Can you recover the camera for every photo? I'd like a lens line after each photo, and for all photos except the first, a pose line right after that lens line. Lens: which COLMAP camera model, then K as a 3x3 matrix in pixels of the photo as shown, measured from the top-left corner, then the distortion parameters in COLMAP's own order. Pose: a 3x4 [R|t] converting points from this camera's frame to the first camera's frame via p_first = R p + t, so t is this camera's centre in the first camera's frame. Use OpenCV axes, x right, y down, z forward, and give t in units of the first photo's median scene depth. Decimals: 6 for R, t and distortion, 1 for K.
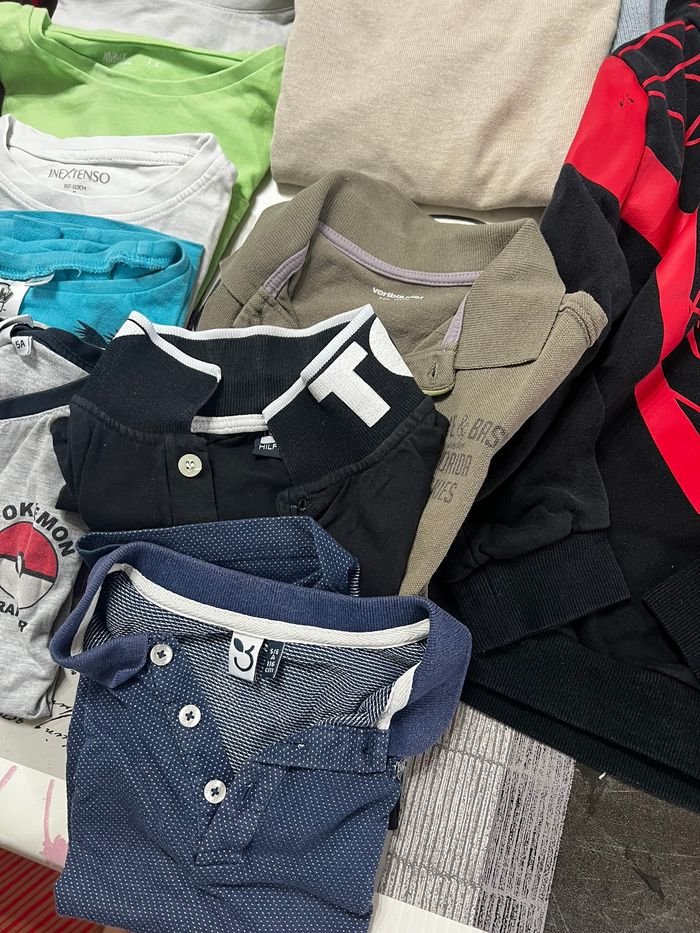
lens RADIAL K [[731.9, 0, 370.1], [0, 731.9, 481.0], [0, 0, 1]] dist [0.053856, -0.068462]
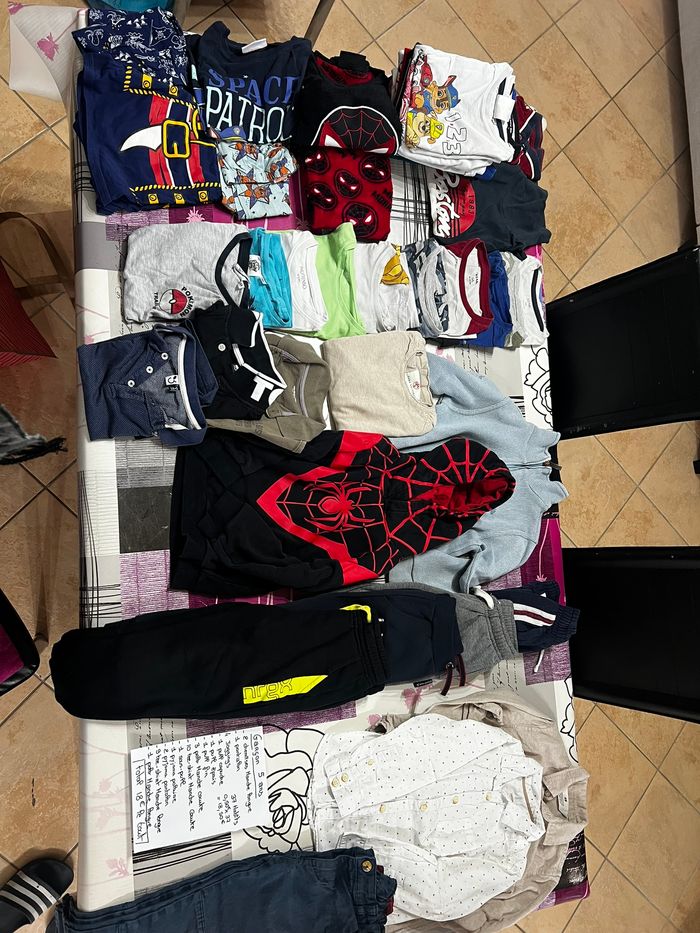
lens RADIAL K [[736.6, 0, 350.0], [0, 736.6, 466.5], [0, 0, 1]] dist [0.023656, -0.010144]
pose [[0.294934, 0.951673, 0.085630, 0.140121], [-0.937429, 0.305541, -0.166949, 0.149497], [-0.185044, -0.031033, 0.982240, -2.256352]]
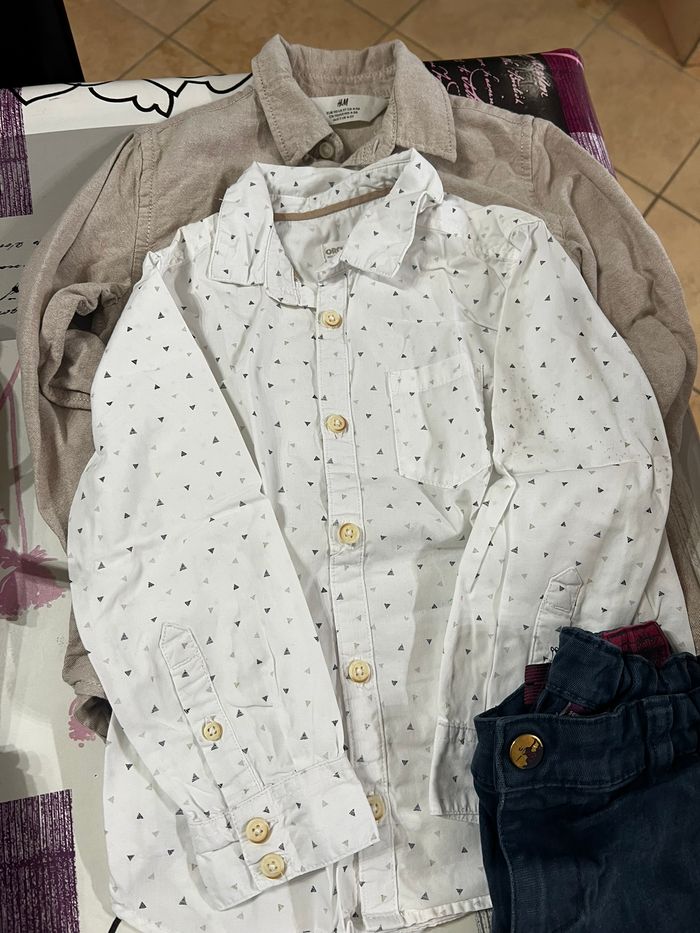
lens RADIAL K [[731.9, 0, 370.1], [0, 731.9, 481.0], [0, 0, 1]] dist [0.053856, -0.068462]
pose [[0.881529, -0.379518, 0.280842, 1.712382], [0.403306, 0.914573, -0.030017, -0.265421], [-0.245459, 0.139726, 0.959284, -0.145619]]
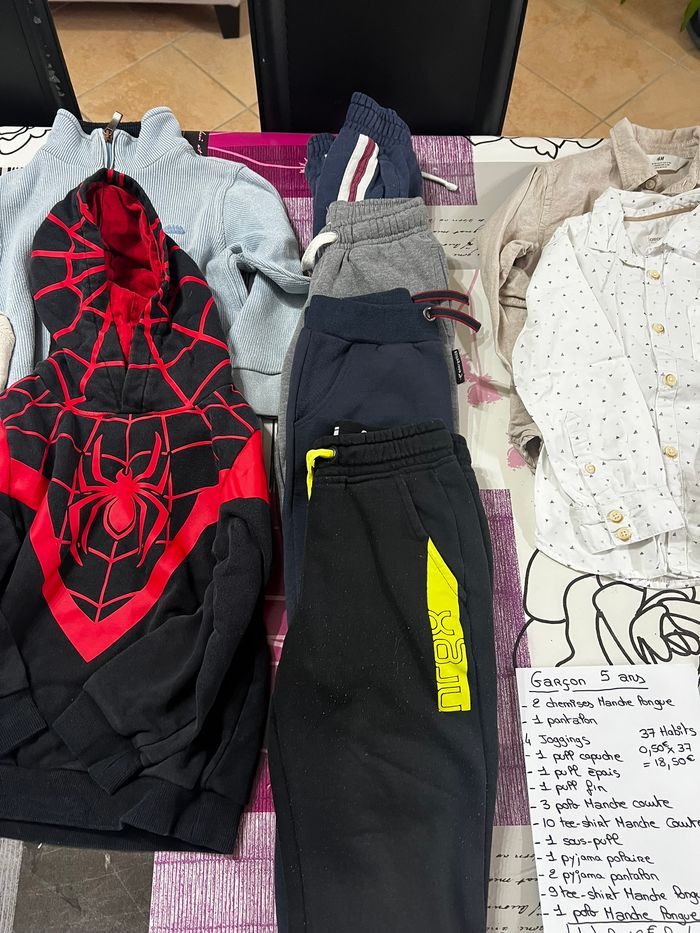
lens RADIAL K [[731.9, 0, 370.1], [0, 731.9, 481.0], [0, 0, 1]] dist [0.053856, -0.068462]
pose [[0.949225, -0.232417, 0.212026, 0.782990], [0.266444, 0.952263, -0.149006, 0.073009], [-0.167273, 0.197933, 0.965838, -0.763930]]
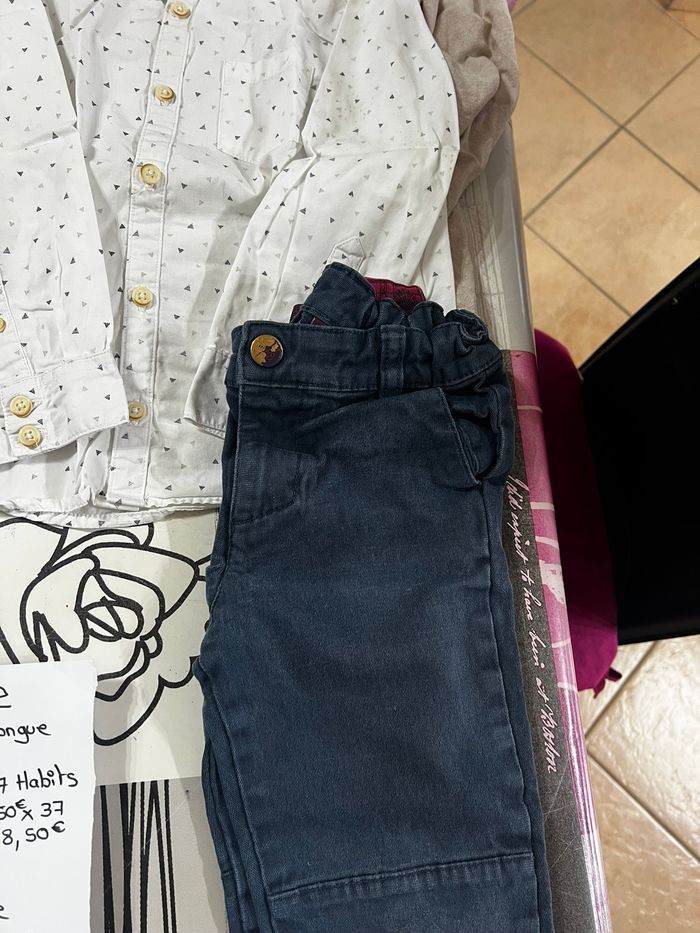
lens RADIAL K [[731.9, 0, 370.1], [0, 731.9, 481.0], [0, 0, 1]] dist [0.053856, -0.068462]
pose [[0.916325, -0.275903, 0.290219, 1.797980], [0.288713, 0.957415, -0.001385, 0.284545], [-0.277477, 0.085059, 0.956959, -0.253112]]
